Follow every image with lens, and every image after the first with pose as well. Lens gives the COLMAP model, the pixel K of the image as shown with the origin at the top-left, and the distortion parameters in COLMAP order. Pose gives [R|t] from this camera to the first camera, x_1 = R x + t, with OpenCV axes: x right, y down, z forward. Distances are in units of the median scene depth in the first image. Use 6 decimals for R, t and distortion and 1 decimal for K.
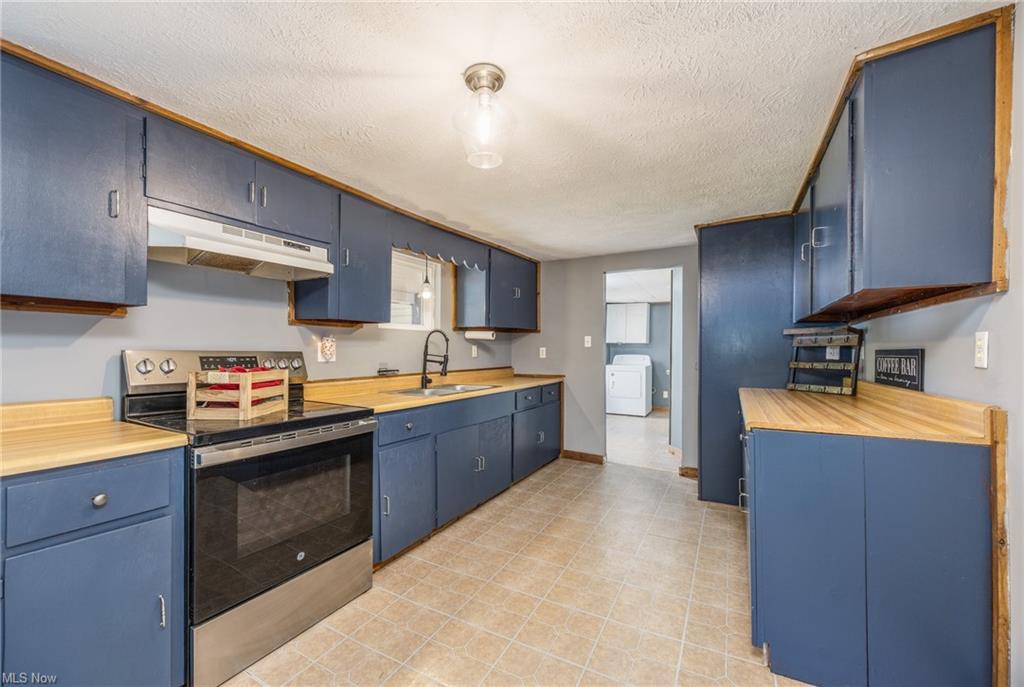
lens RADIAL K [[456.5, 0, 511.1], [0, 456.5, 354.1], [0, 0, 1]] dist [-0.000108, -0.000022]
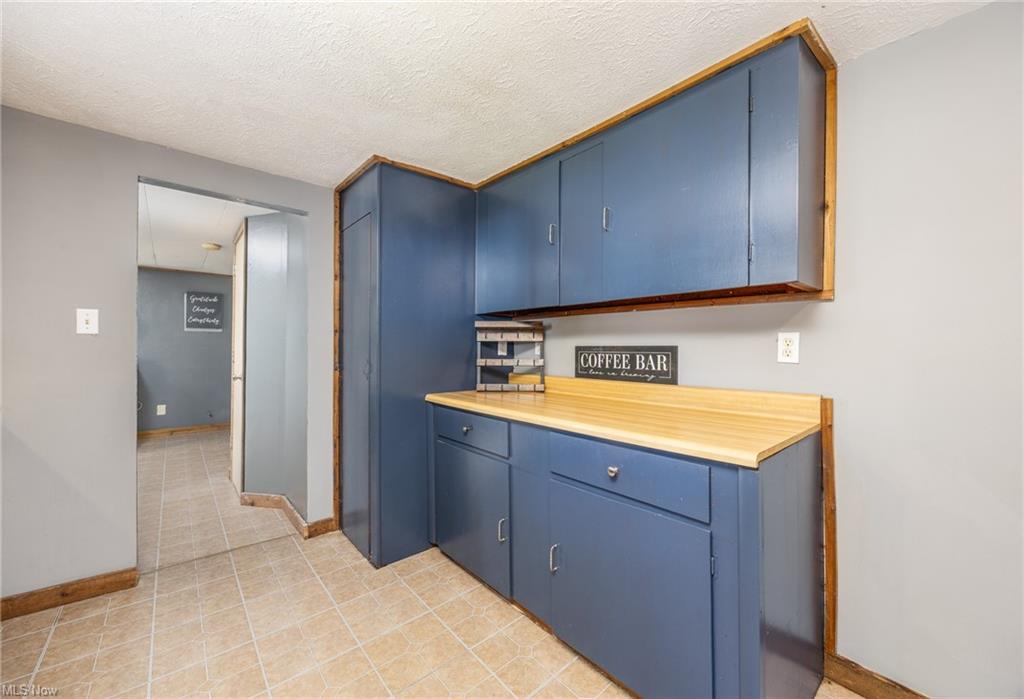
lens RADIAL K [[415.8, 0, 598.1], [0, 415.8, 350.0], [0, 0, 1]] dist [-0.000542, -0.000374]
pose [[0.317465, -0.001488, 0.948269, -0.066049], [-0.002761, 0.999993, 0.002494, -0.002732], [-0.948266, -0.003410, 0.317459, 0.532146]]
